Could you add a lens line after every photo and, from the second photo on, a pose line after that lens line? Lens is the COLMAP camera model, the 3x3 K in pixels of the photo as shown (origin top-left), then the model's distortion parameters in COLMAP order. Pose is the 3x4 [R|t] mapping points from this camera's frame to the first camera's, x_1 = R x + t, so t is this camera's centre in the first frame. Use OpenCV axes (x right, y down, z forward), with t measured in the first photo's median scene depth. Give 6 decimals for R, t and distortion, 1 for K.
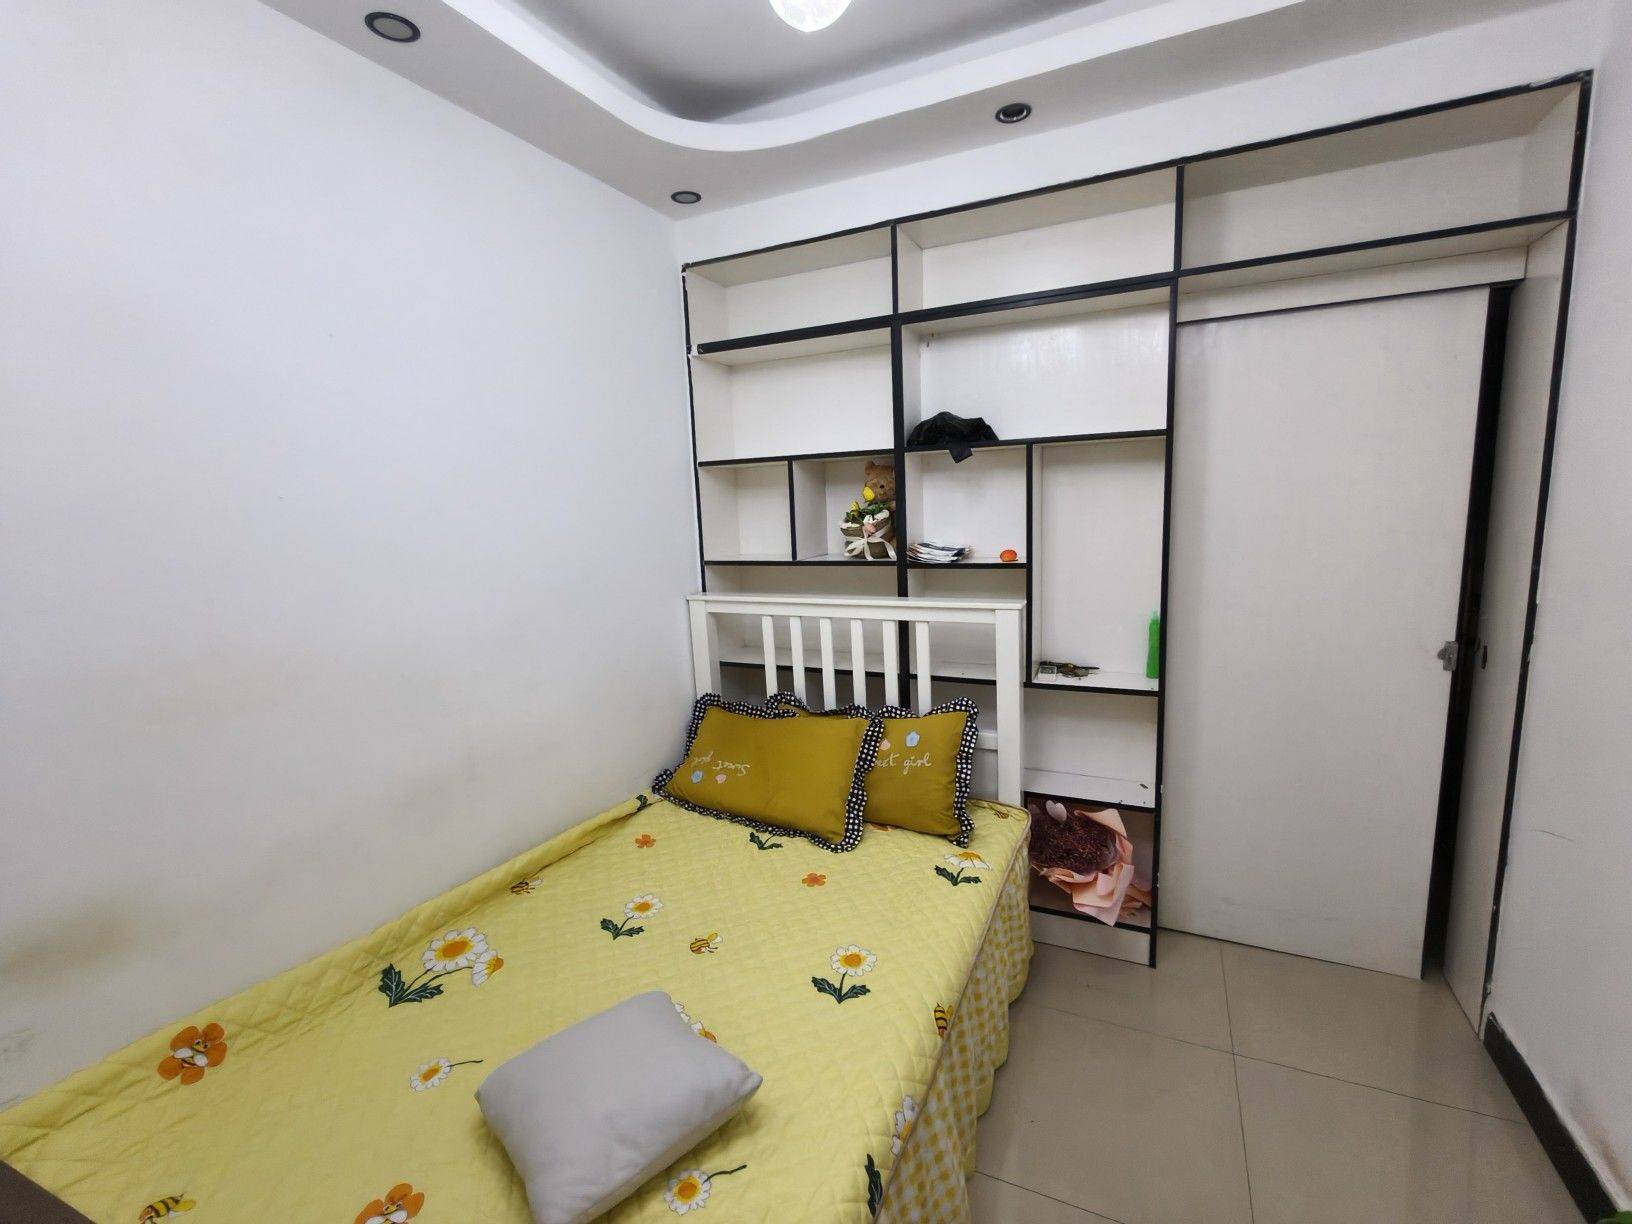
lens RADIAL K [[738.2, 0, 818.4], [0, 738.2, 609.3], [0, 0, 1]] dist [-0.002470, 0.002038]
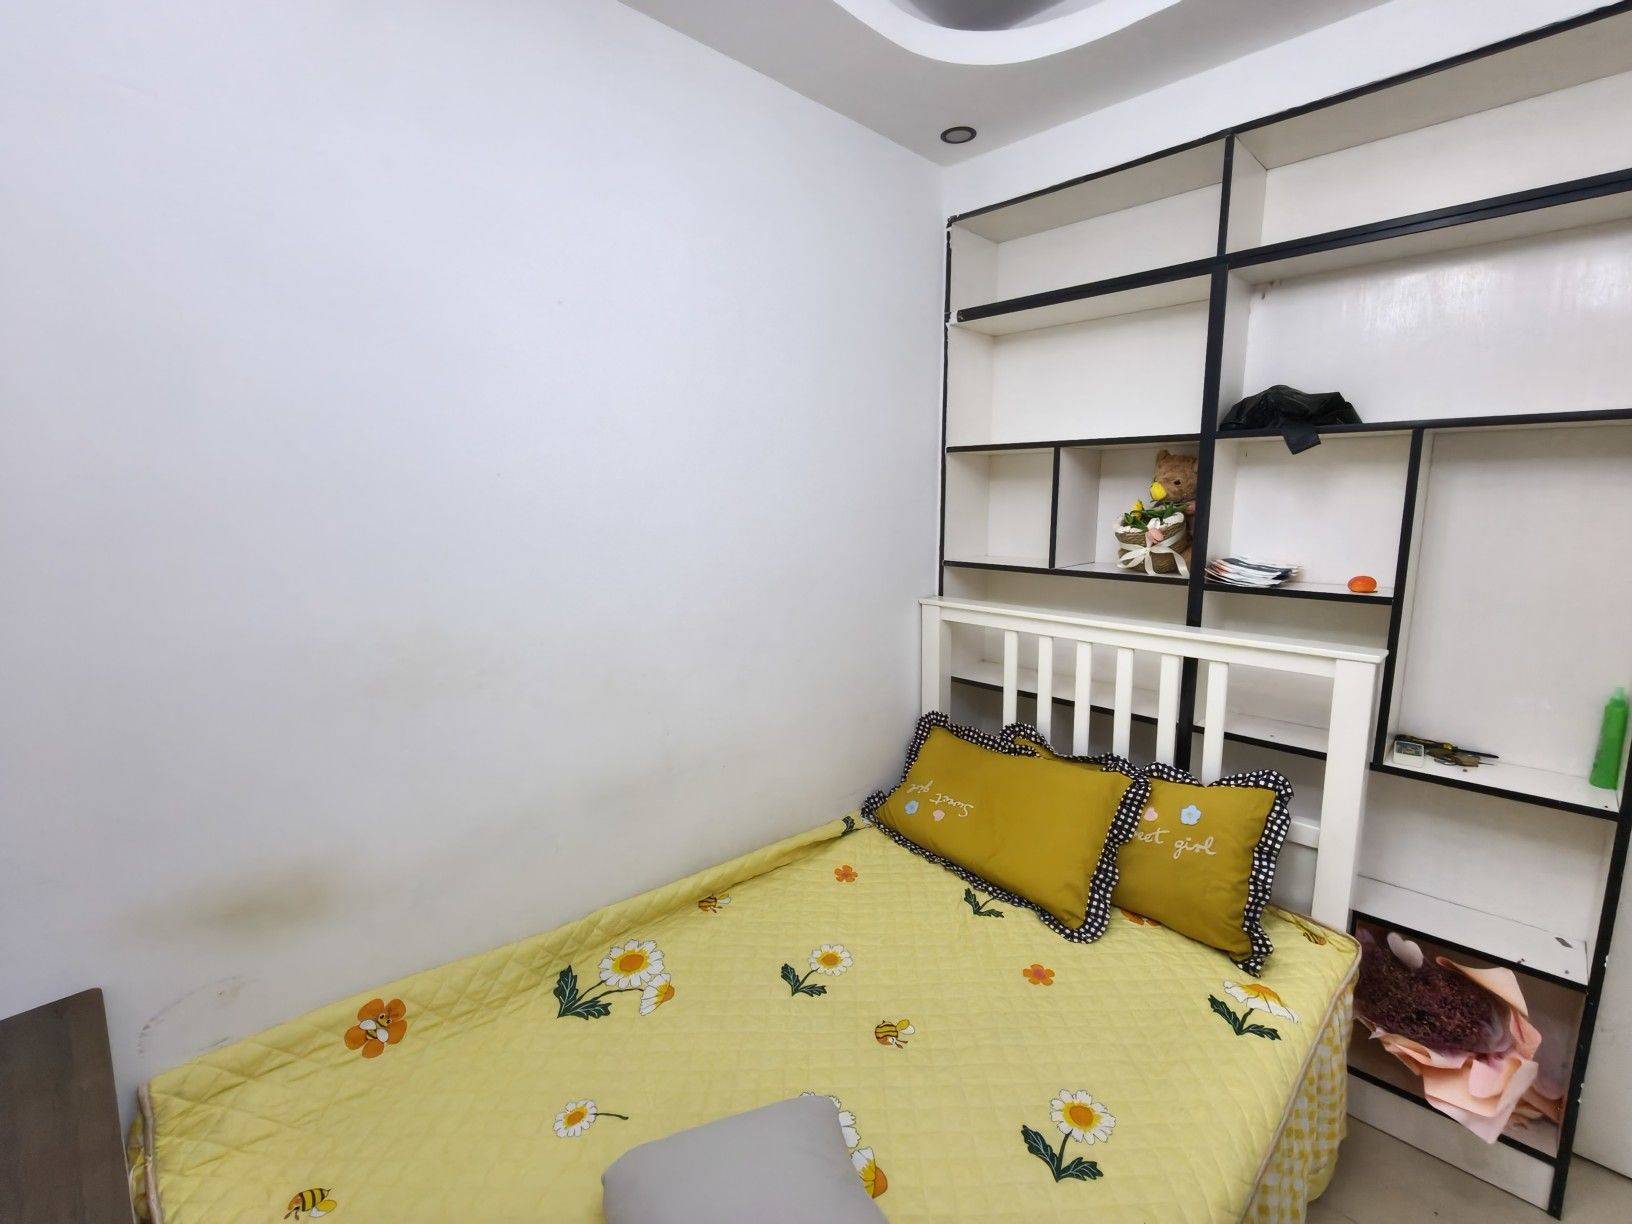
lens RADIAL K [[741.3, 0, 814.5], [0, 741.3, 609.2], [0, 0, 1]] dist [-0.002585, 0.000844]
pose [[0.939550, 0.089478, -0.330513, -0.003926], [-0.084628, 0.995989, 0.029067, -0.025183], [0.331788, 0.000661, 0.943354, 0.145637]]
